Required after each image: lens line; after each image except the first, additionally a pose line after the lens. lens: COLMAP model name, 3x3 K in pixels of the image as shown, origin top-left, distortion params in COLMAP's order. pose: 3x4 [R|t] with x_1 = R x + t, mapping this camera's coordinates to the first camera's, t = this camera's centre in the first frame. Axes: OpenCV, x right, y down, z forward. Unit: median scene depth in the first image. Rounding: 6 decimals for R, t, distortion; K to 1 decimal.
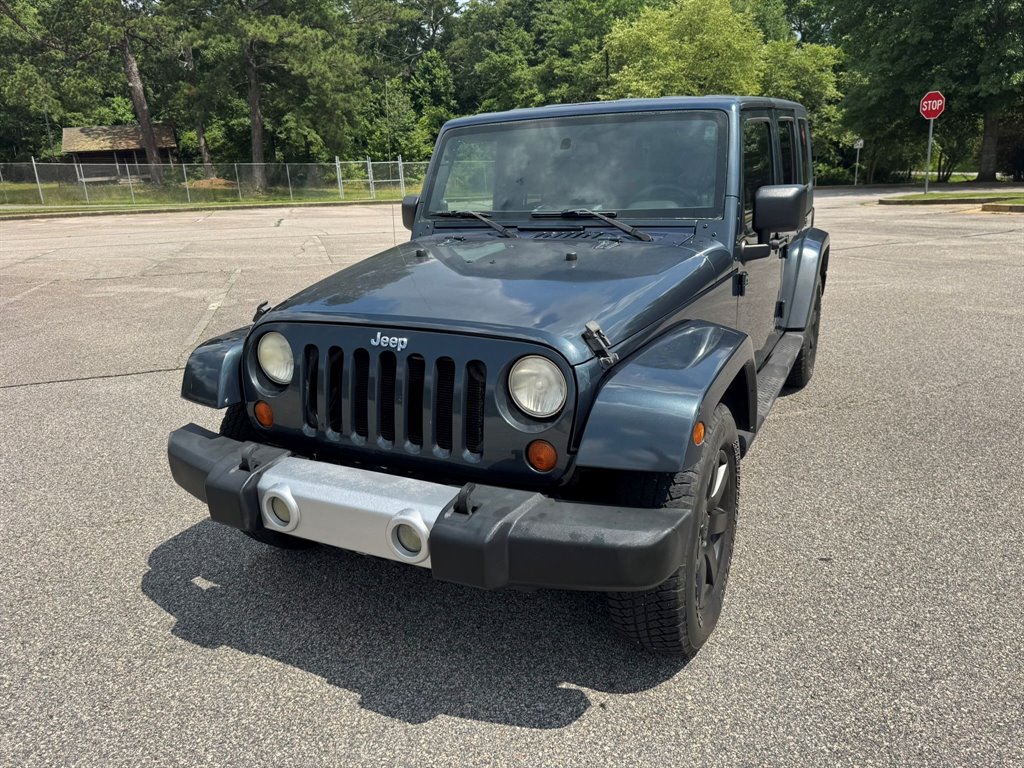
lens RADIAL K [[728.8, 0, 505.9], [0, 728.8, 381.1], [0, 0, 1]] dist [0.006829, -0.016616]
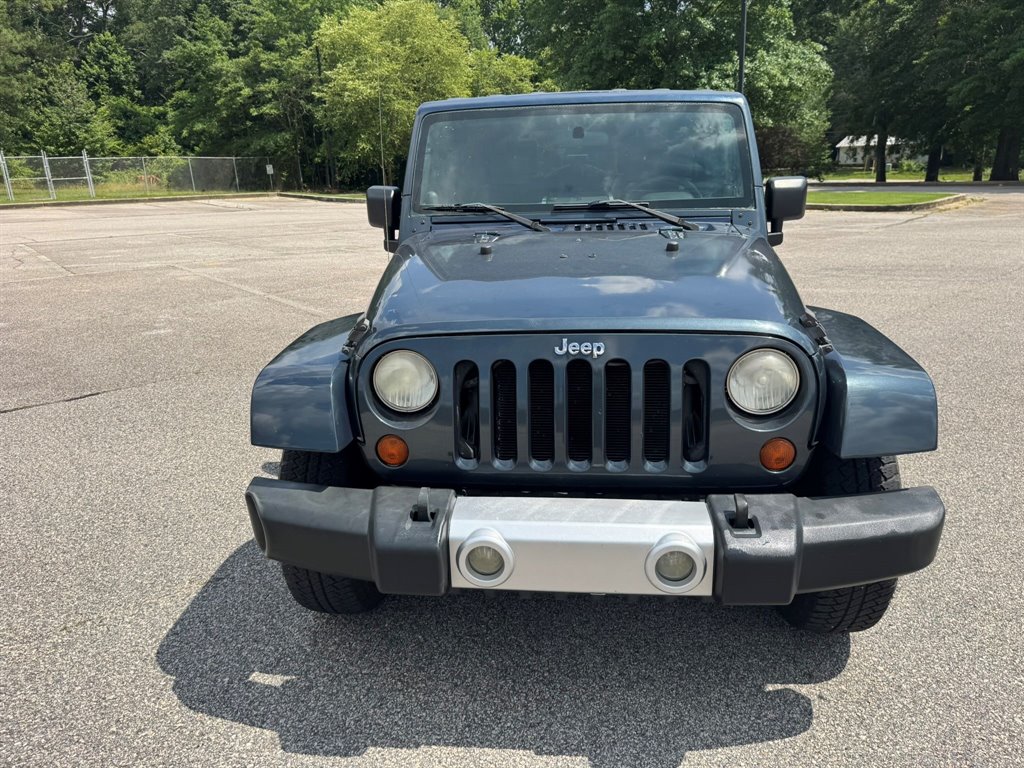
lens RADIAL K [[728.8, 0, 505.9], [0, 728.8, 381.1], [0, 0, 1]] dist [0.006829, -0.016616]
pose [[0.924126, -0.095232, 0.370030, -0.032265], [0.095752, 0.995260, 0.017007, -0.002189], [-0.369895, 0.019715, 0.928864, 0.012687]]
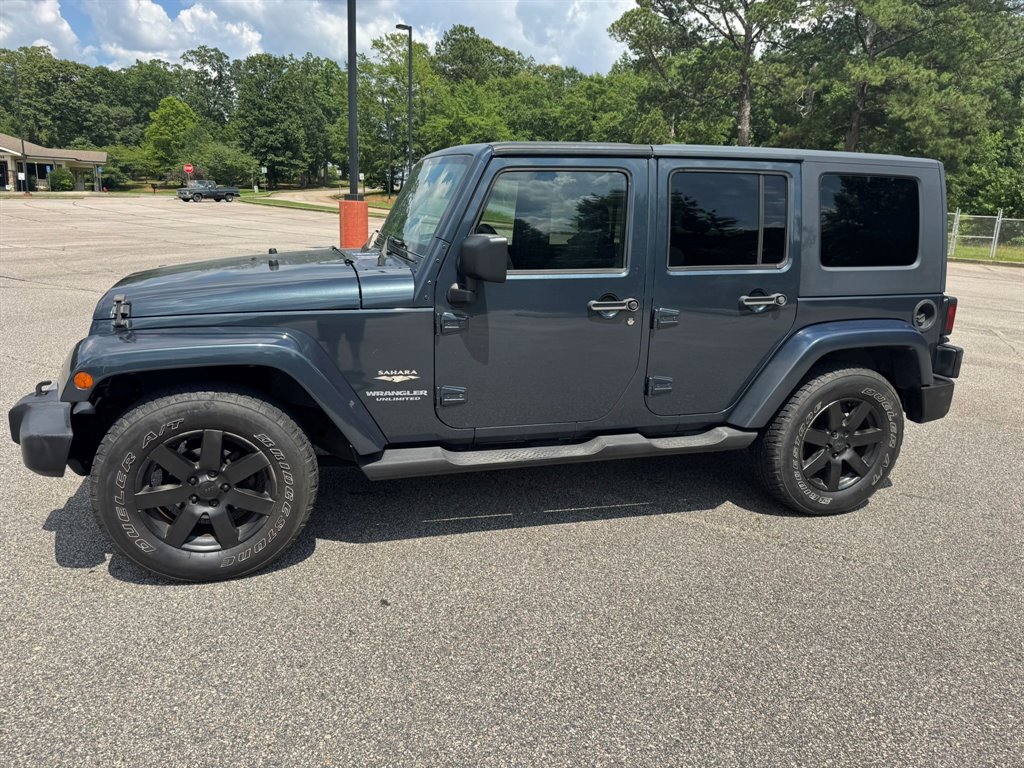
lens RADIAL K [[728.8, 0, 505.9], [0, 728.8, 381.1], [0, 0, 1]] dist [0.006829, -0.016616]
pose [[0.696497, 0.238807, -0.676655, 0.083143], [-0.273447, 0.960173, 0.057402, -0.010369], [0.663414, 0.145049, 0.734059, 0.025215]]
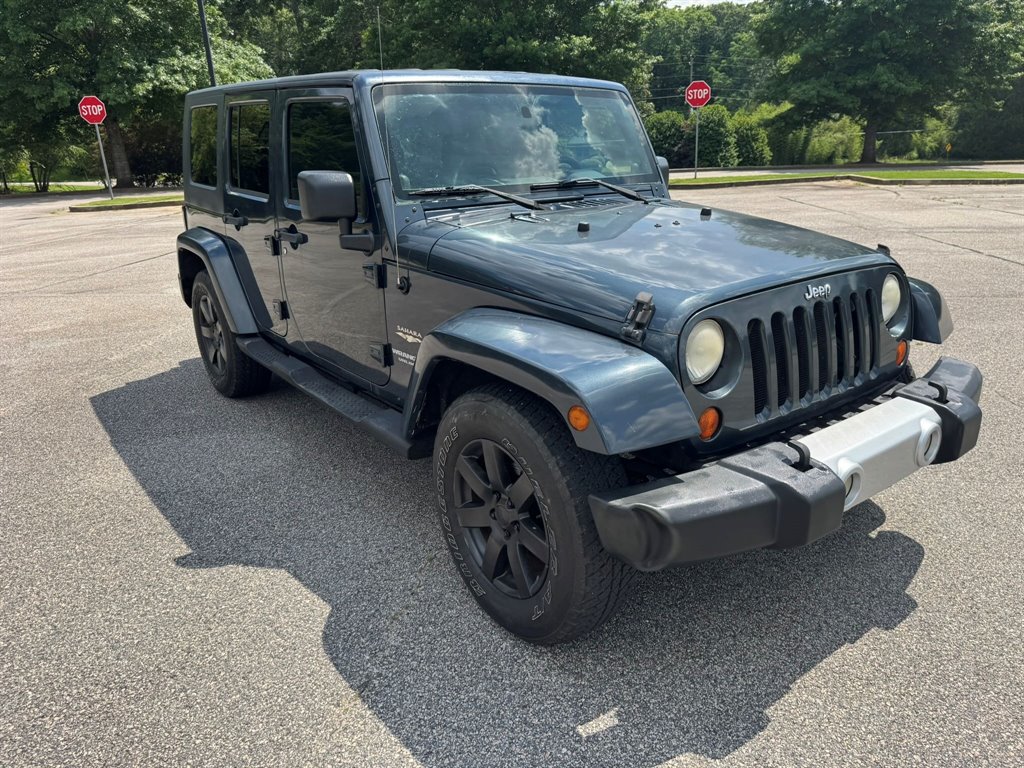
lens RADIAL K [[743.6, 0, 507.7], [0, 743.6, 386.5], [0, 0, 1]] dist [-0.002974, -0.006220]
pose [[0.423433, -0.251089, 0.870436, -0.072174], [0.262751, 0.953561, 0.147250, -0.010975], [-0.866987, 0.166357, 0.469743, 0.051527]]
